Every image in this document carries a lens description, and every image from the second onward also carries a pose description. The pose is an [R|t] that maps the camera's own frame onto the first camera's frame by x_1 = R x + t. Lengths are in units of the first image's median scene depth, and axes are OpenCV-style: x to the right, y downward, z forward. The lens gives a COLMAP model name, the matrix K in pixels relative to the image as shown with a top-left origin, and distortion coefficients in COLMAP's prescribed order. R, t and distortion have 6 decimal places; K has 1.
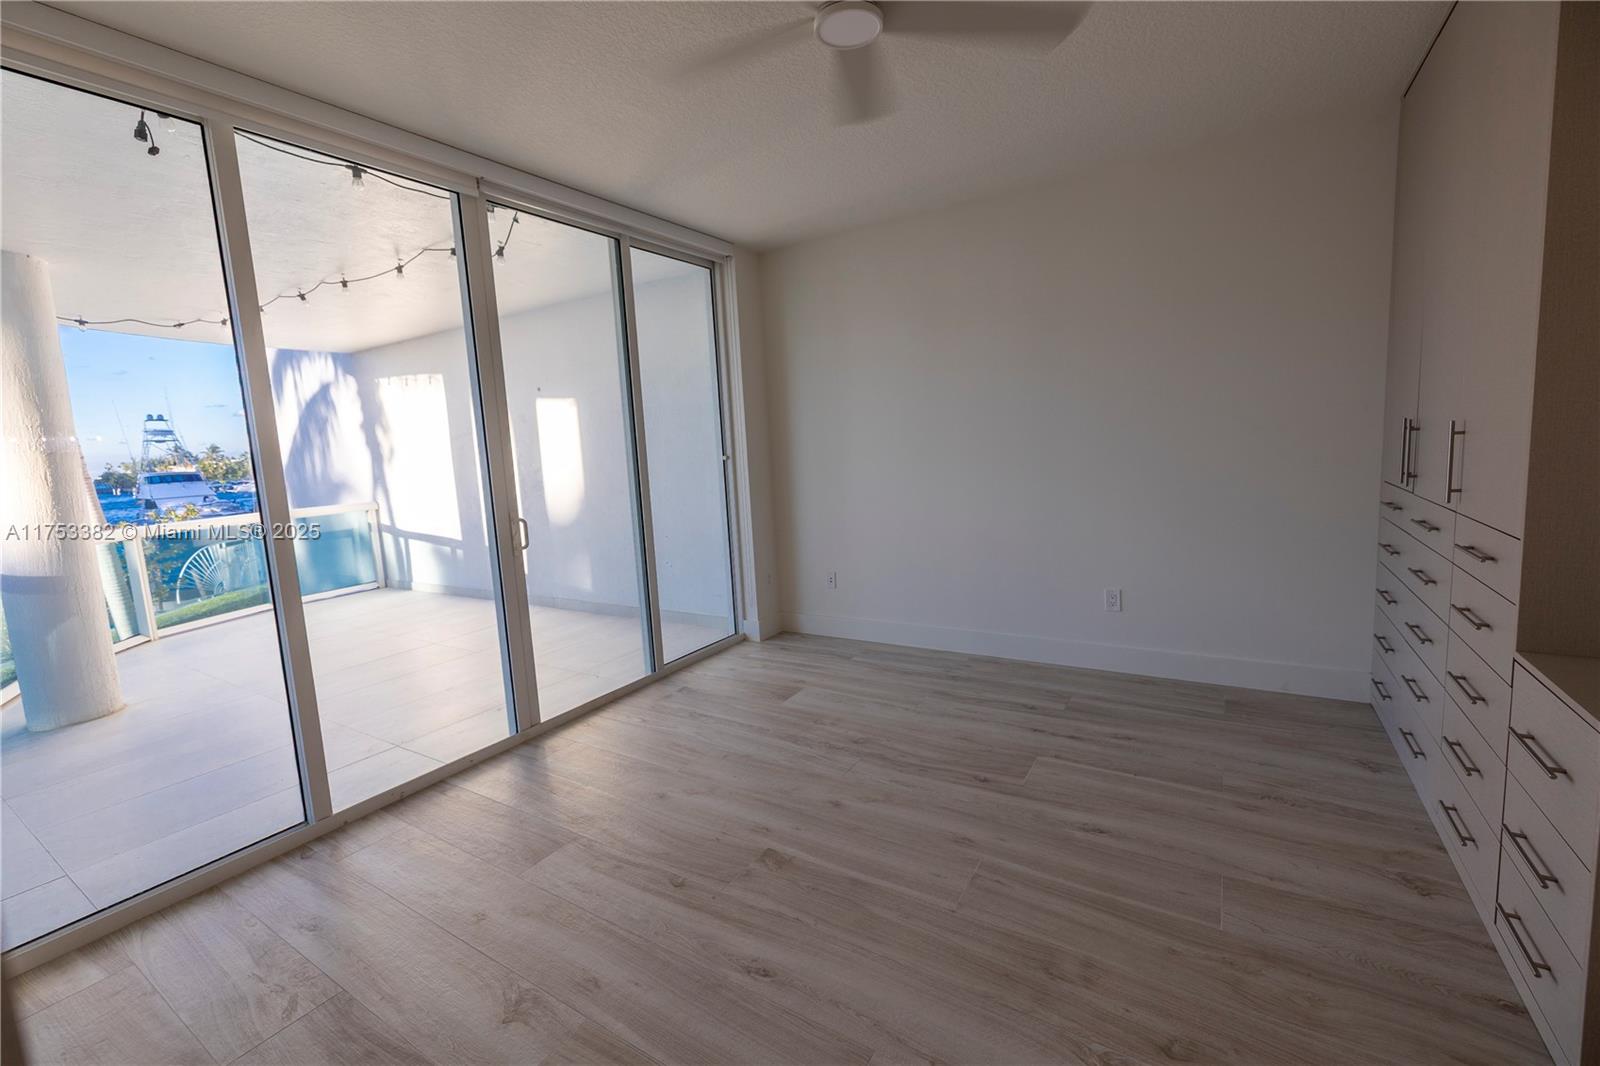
lens RADIAL K [[676.9, 0, 799.1], [0, 676.9, 527.8], [0, 0, 1]] dist [0.002857, 0.000521]
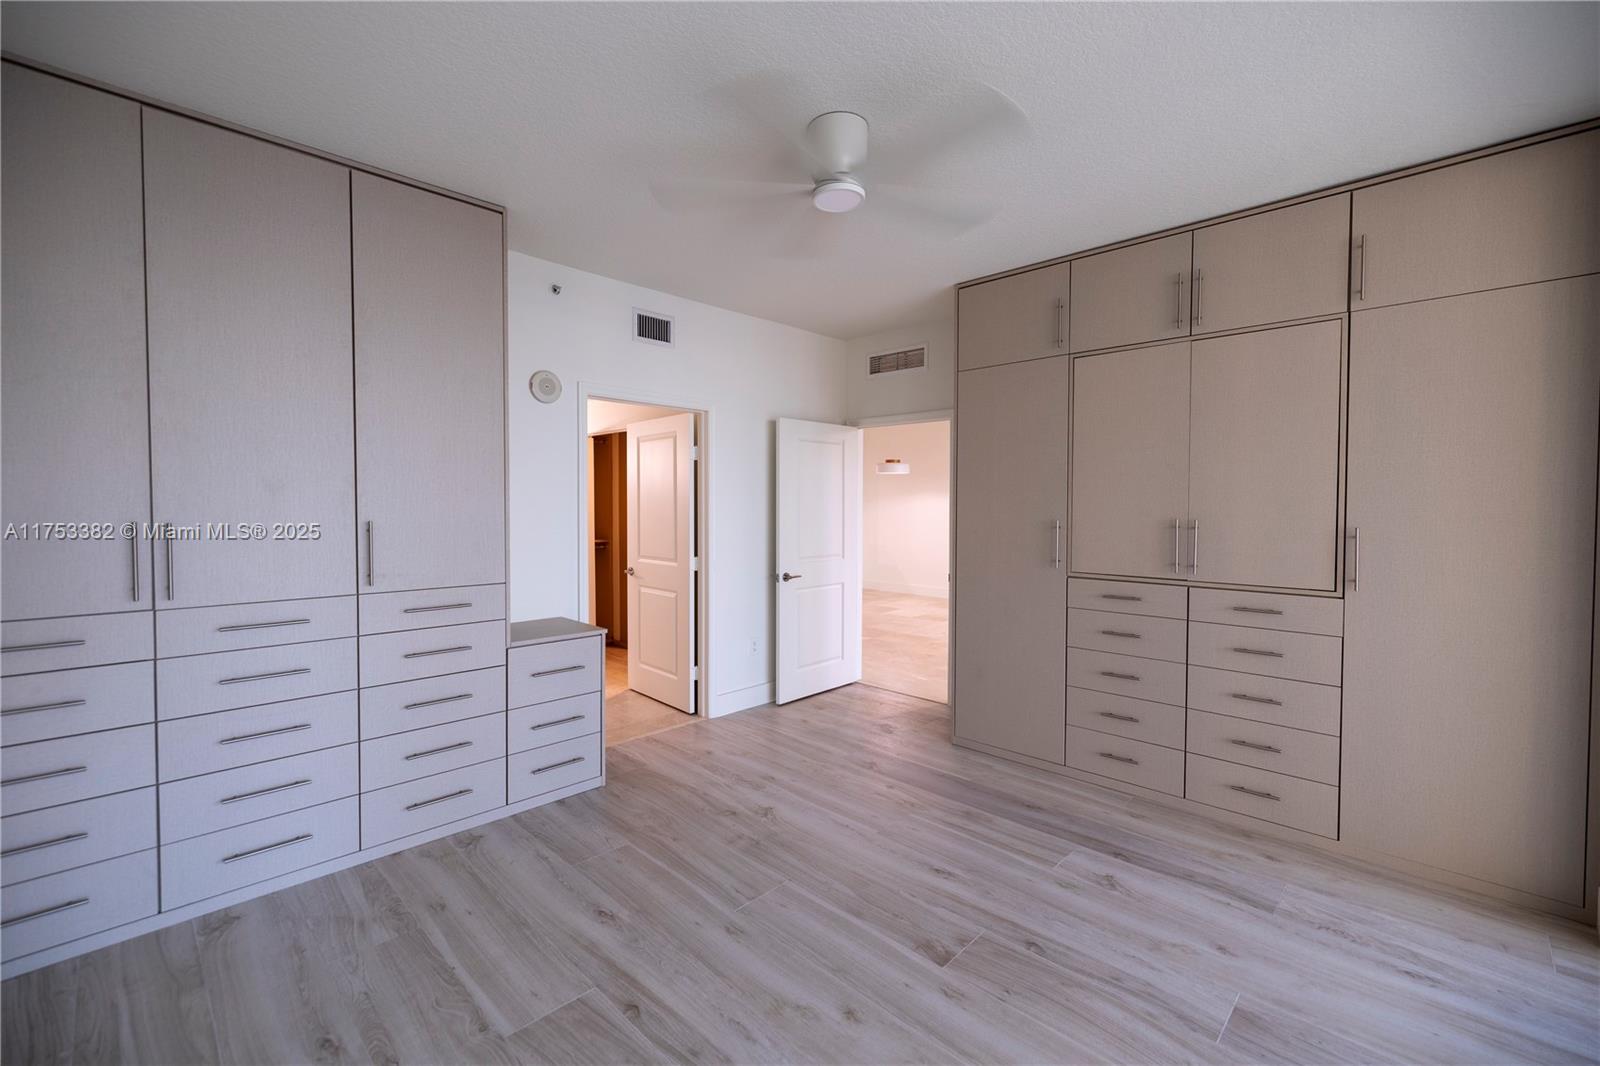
lens RADIAL K [[676.9, 0, 799.0], [0, 676.9, 524.0], [0, 0, 1]] dist [0.002857, 0.000521]
pose [[-0.977256, 0.045908, 0.207035, -0.047241], [0.076624, 0.986770, 0.142877, -0.154831], [-0.197737, 0.155491, -0.967844, 1.185142]]
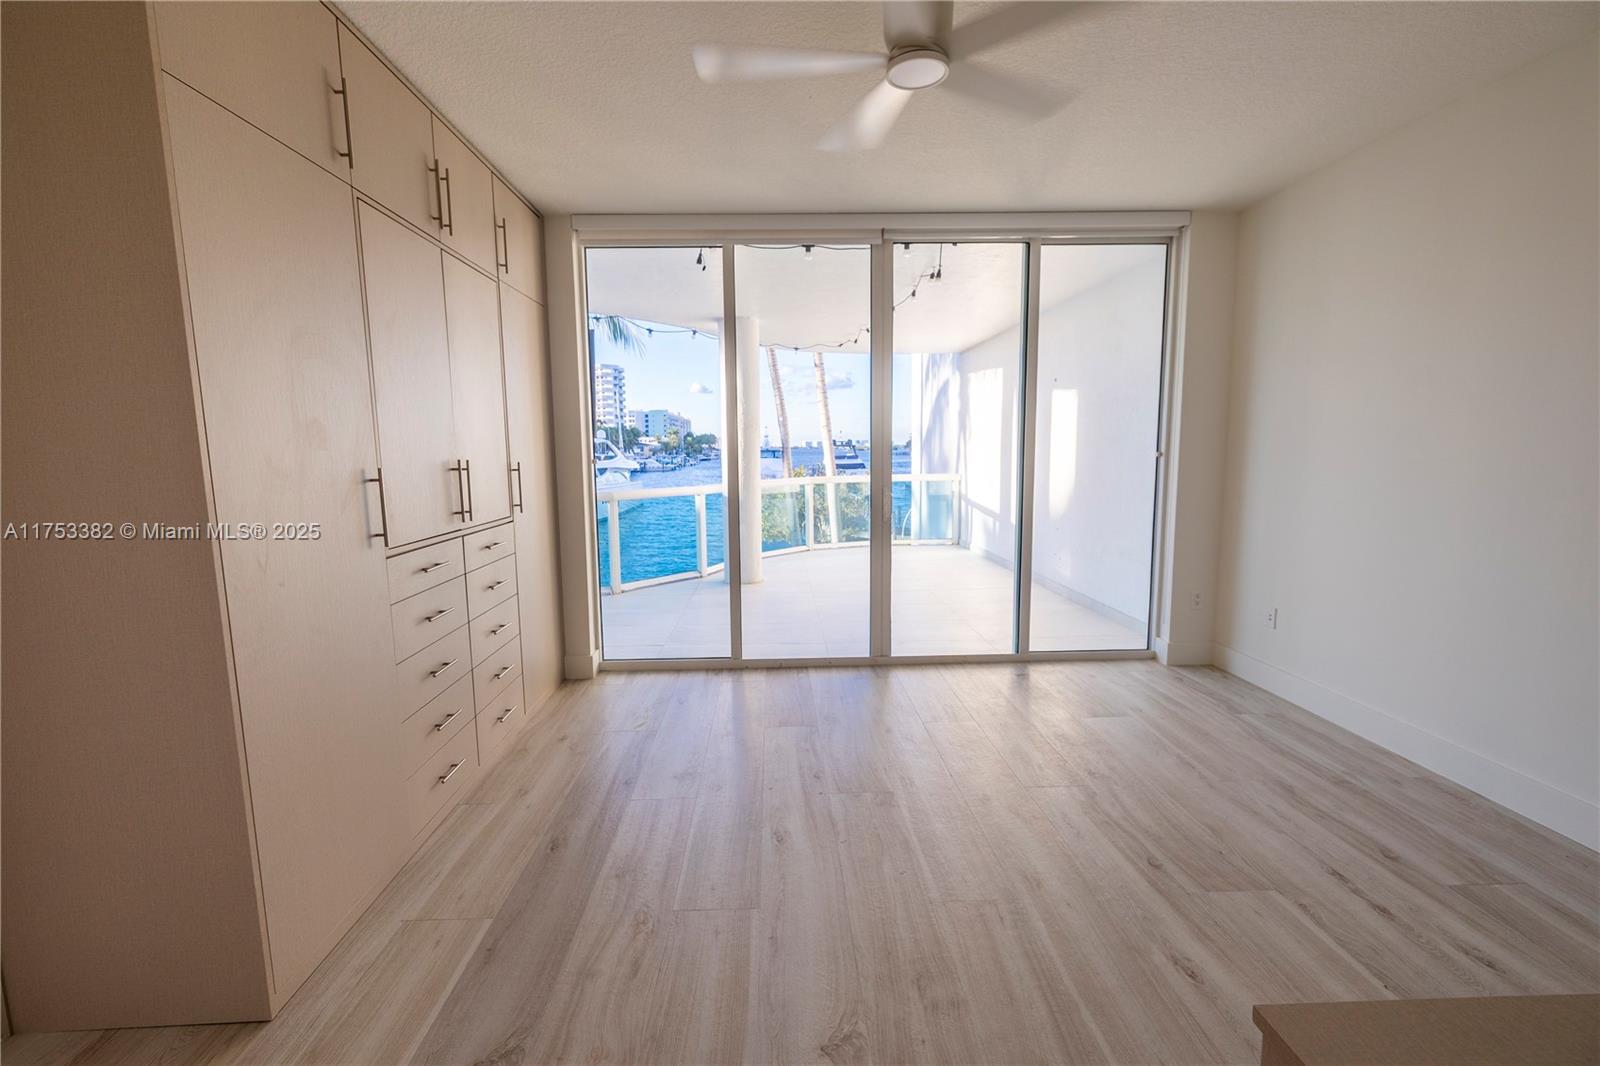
lens RADIAL K [[676.9, 0, 785.0], [0, 676.9, 527.6], [0, 0, 1]] dist [0.002857, 0.000521]
pose [[0.552941, 0.146902, -0.820169, 0.482723], [-0.125284, 0.987803, 0.092463, -0.037236], [0.823748, 0.051627, 0.564601, 0.113751]]
